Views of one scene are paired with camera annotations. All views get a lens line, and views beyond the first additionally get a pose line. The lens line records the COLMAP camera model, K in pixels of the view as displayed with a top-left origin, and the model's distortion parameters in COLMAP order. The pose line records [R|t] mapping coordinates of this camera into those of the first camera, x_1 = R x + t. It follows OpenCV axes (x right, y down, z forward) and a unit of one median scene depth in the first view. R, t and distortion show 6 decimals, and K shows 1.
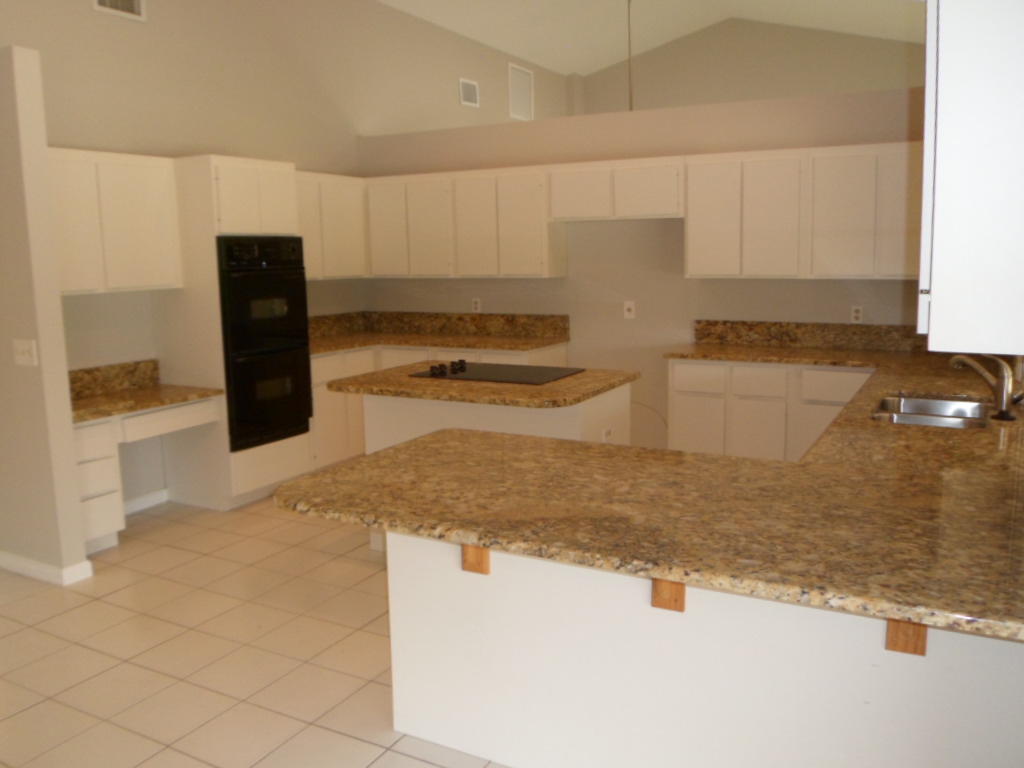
lens RADIAL K [[840.6, 0, 526.8], [0, 840.6, 379.0], [0, 0, 1]] dist [-0.021397, -0.005636]
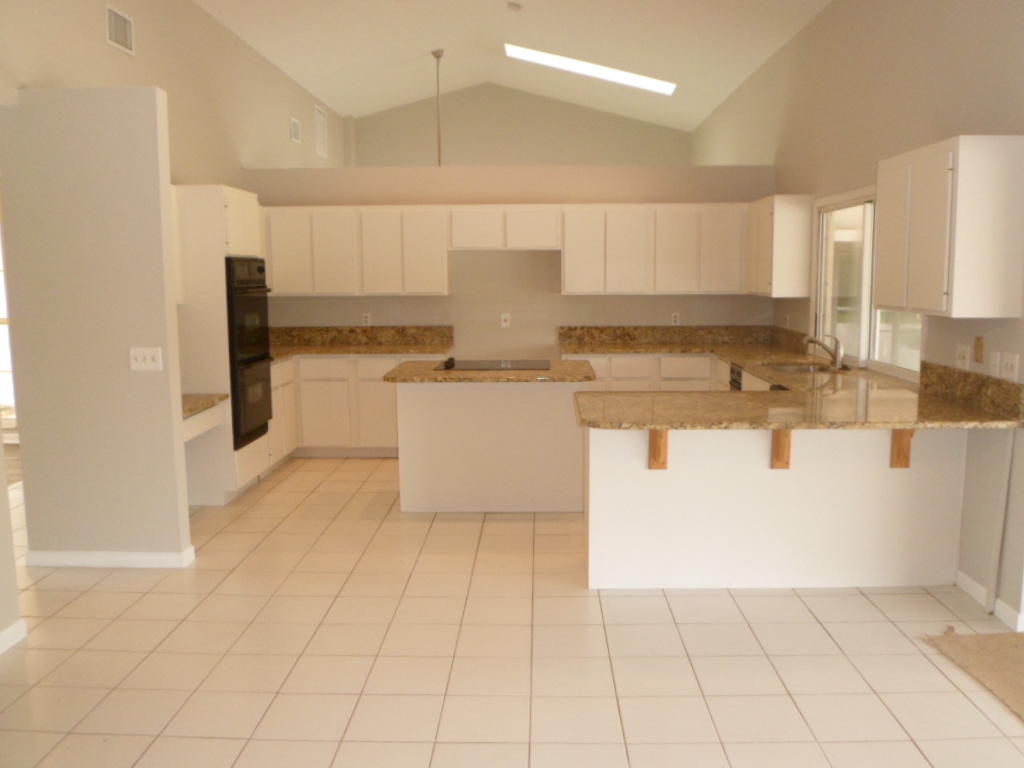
lens RADIAL K [[840.6, 0, 526.8], [0, 840.6, 379.0], [0, 0, 1]] dist [-0.021397, -0.005636]
pose [[0.887898, -0.046869, 0.457646, -0.480214], [0.060002, 0.998097, -0.014195, 0.029570], [-0.456110, 0.040064, 0.889021, -0.158645]]
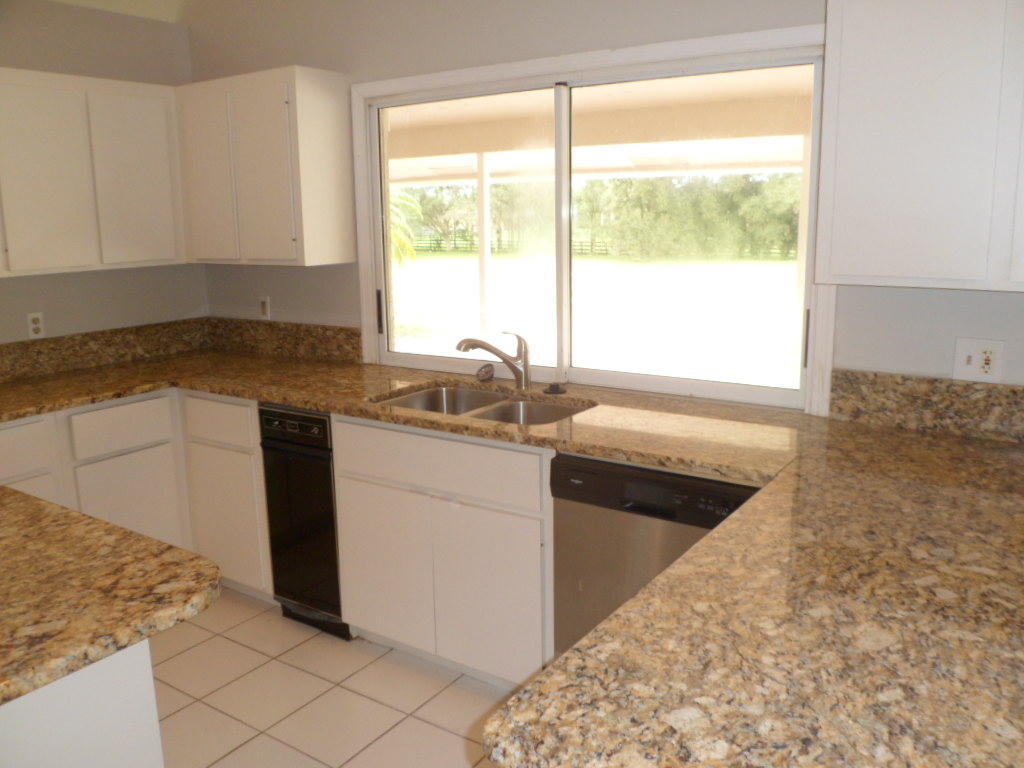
lens RADIAL K [[838.2, 0, 478.8], [0, 838.2, 405.4], [0, 0, 1]] dist [-0.038285, -0.002685]
pose [[0.116210, -0.210809, 0.970595, -0.228245], [0.165438, 0.967673, 0.190367, -0.079496], [-0.979350, 0.138450, 0.147329, 0.531283]]
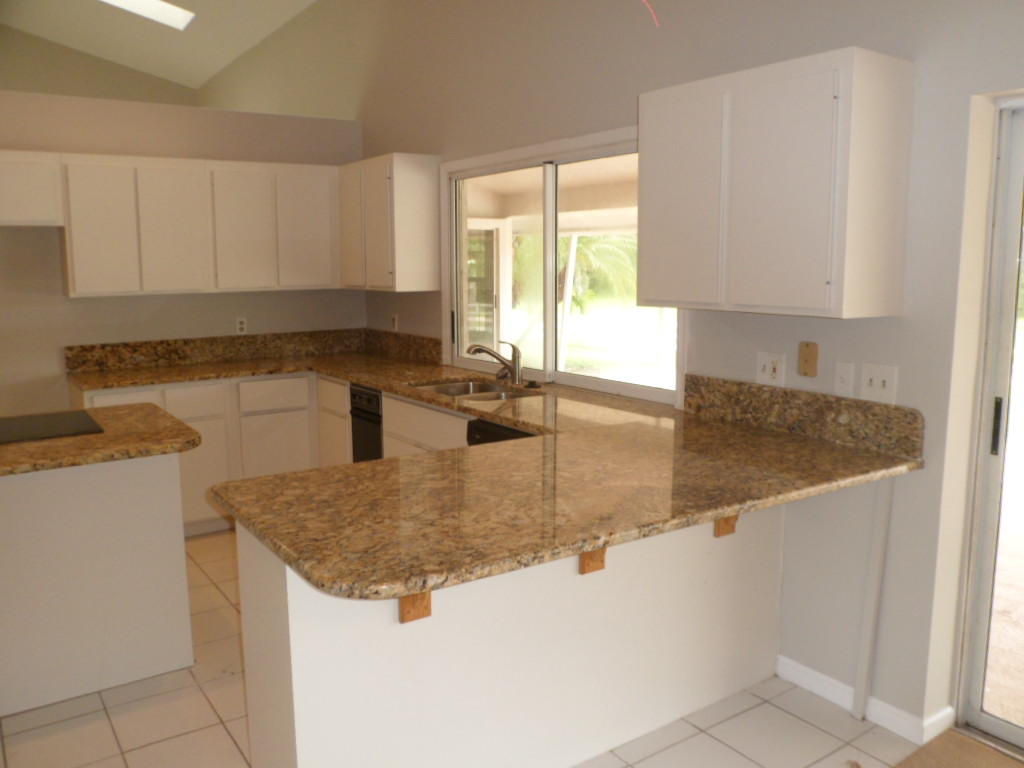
lens RADIAL K [[855.1, 0, 470.3], [0, 855.1, 384.2], [0, 0, 1]] dist [-0.007934, -0.001983]
pose [[0.494460, -0.118545, 0.861079, -0.368215], [0.136397, 0.988965, 0.057828, -0.027701], [-0.858432, 0.088855, 0.505173, 0.221511]]
